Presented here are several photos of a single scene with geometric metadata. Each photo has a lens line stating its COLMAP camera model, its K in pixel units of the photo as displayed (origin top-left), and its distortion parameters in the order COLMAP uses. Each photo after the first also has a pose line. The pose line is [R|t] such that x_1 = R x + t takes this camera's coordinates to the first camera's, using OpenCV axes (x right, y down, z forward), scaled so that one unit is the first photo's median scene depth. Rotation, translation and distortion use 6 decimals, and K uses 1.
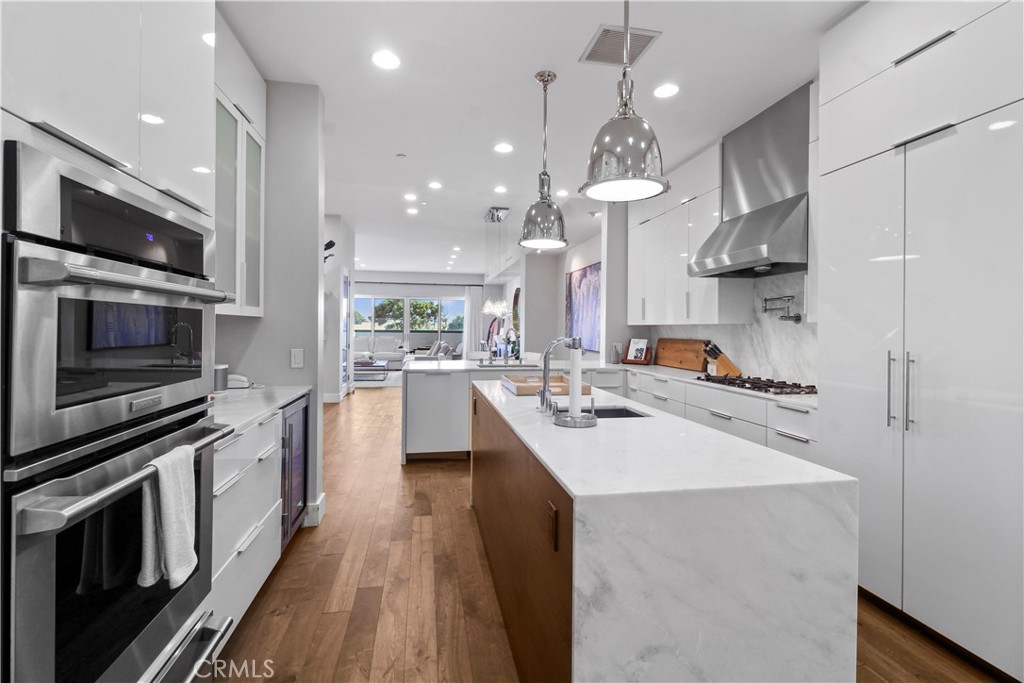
lens RADIAL K [[479.5, 0, 513.3], [0, 479.5, 331.8], [0, 0, 1]] dist [0.006004, -0.001629]
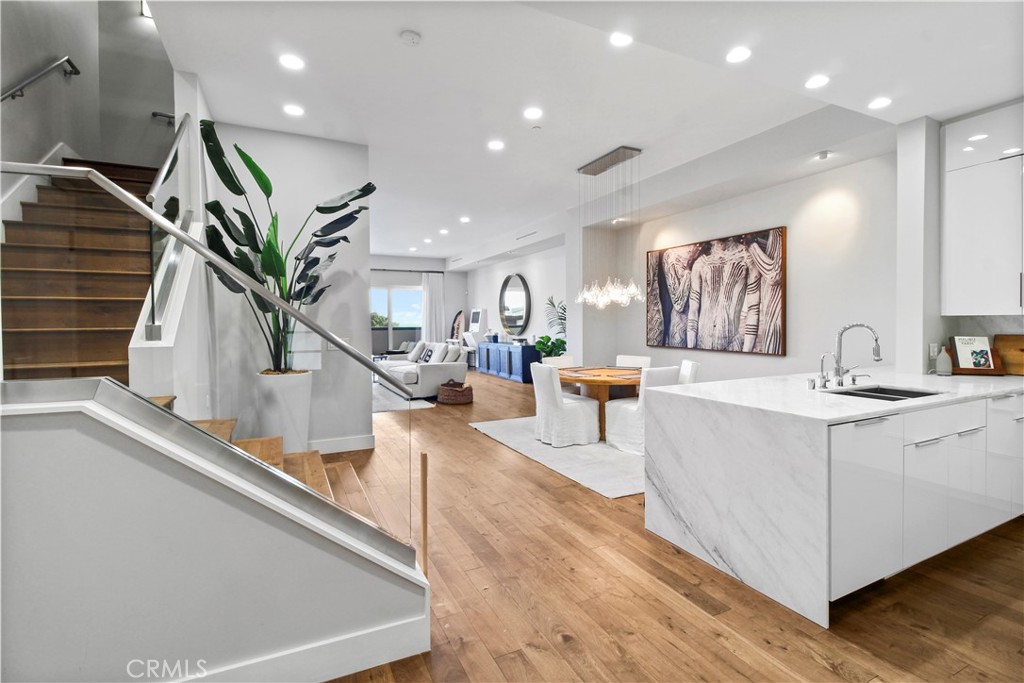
lens RADIAL K [[479.5, 0, 513.9], [0, 479.5, 327.3], [0, 0, 1]] dist [0.006004, -0.001629]
pose [[0.964585, -0.021552, 0.262891, -0.582819], [0.020426, 0.999767, 0.007013, -0.016600], [-0.262981, -0.001395, 0.964800, 0.592091]]
